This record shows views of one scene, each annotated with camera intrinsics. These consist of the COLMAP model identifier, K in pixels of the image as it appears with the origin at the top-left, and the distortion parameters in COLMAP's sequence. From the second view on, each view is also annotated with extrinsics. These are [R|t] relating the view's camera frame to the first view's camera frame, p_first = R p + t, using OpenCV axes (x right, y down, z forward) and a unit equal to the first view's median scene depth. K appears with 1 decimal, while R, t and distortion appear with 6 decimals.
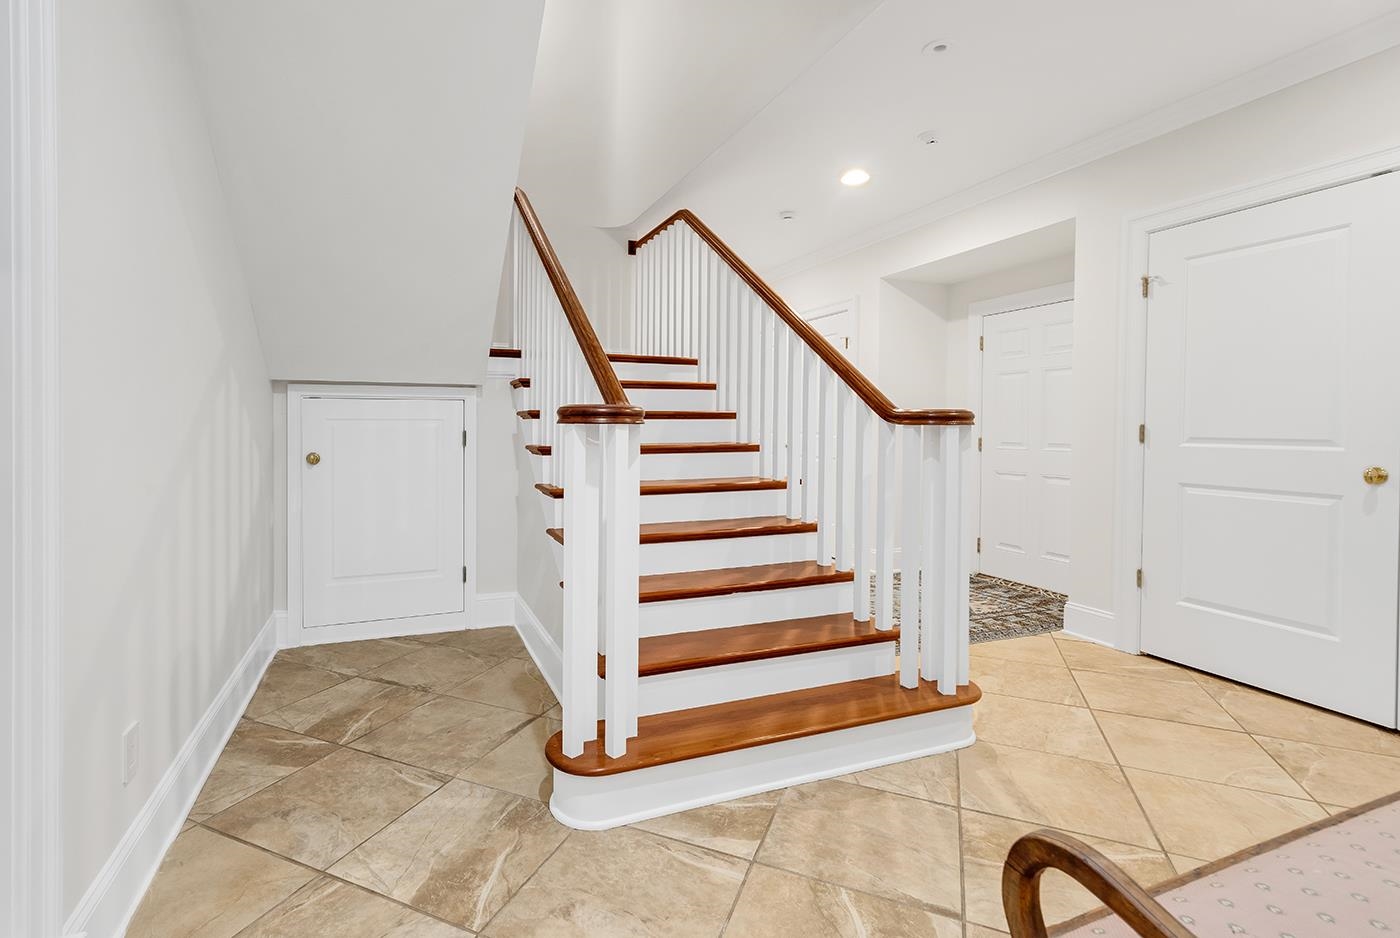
lens RADIAL K [[640.8, 0, 695.0], [0, 640.8, 444.8], [0, 0, 1]] dist [0.005424, 0.000178]
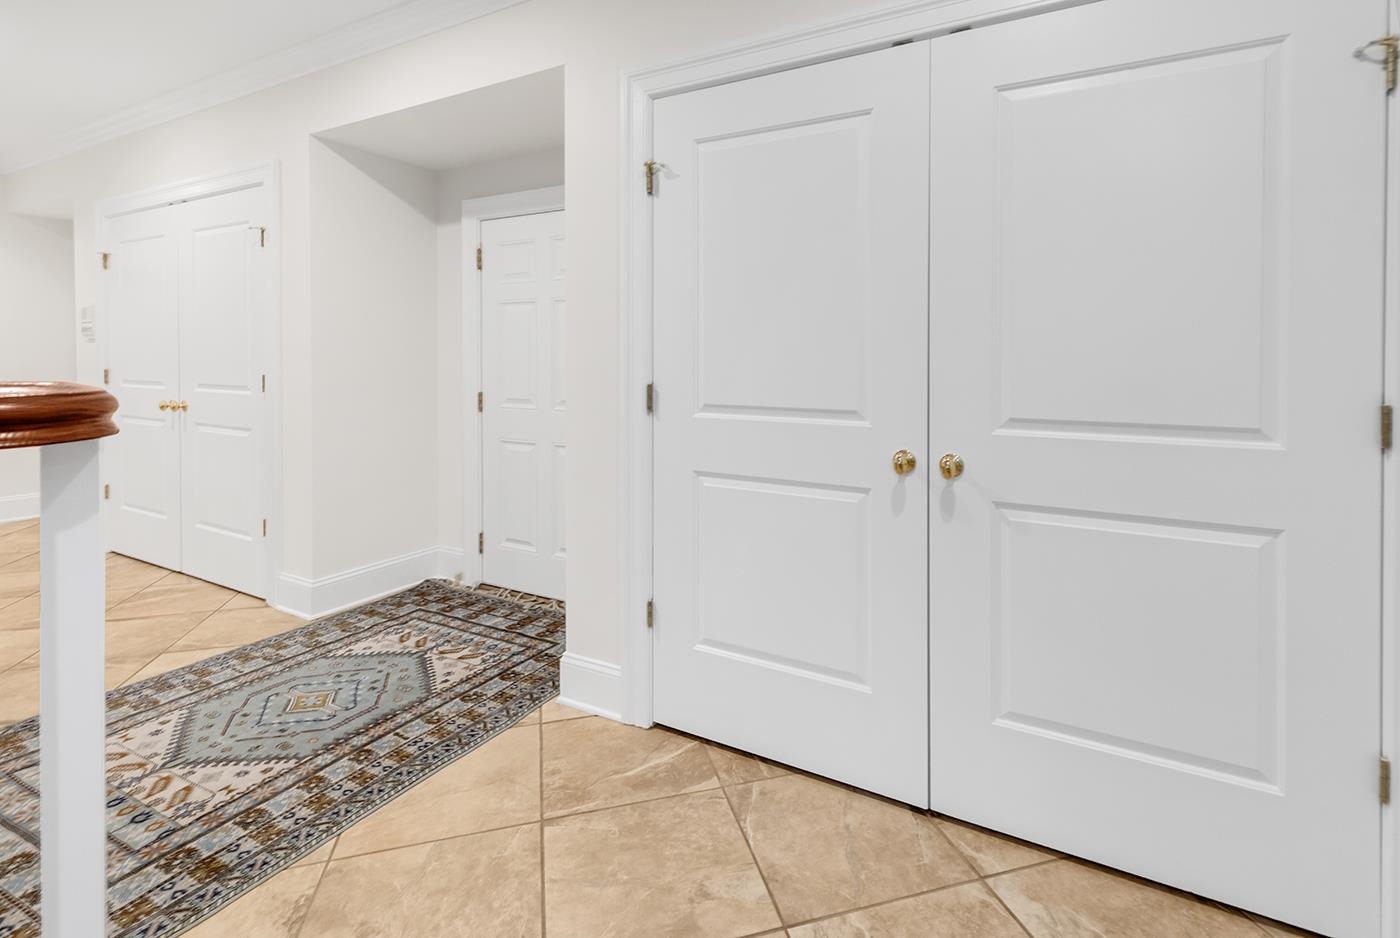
lens RADIAL K [[640.6, 0, 737.4], [0, 640.6, 439.8], [0, 0, 1]] dist [0.003294, 0.000299]
pose [[0.772605, -0.075281, 0.630407, 0.340421], [0.016321, 0.994972, 0.098813, -0.038273], [-0.634677, -0.066055, 0.769950, 0.421790]]
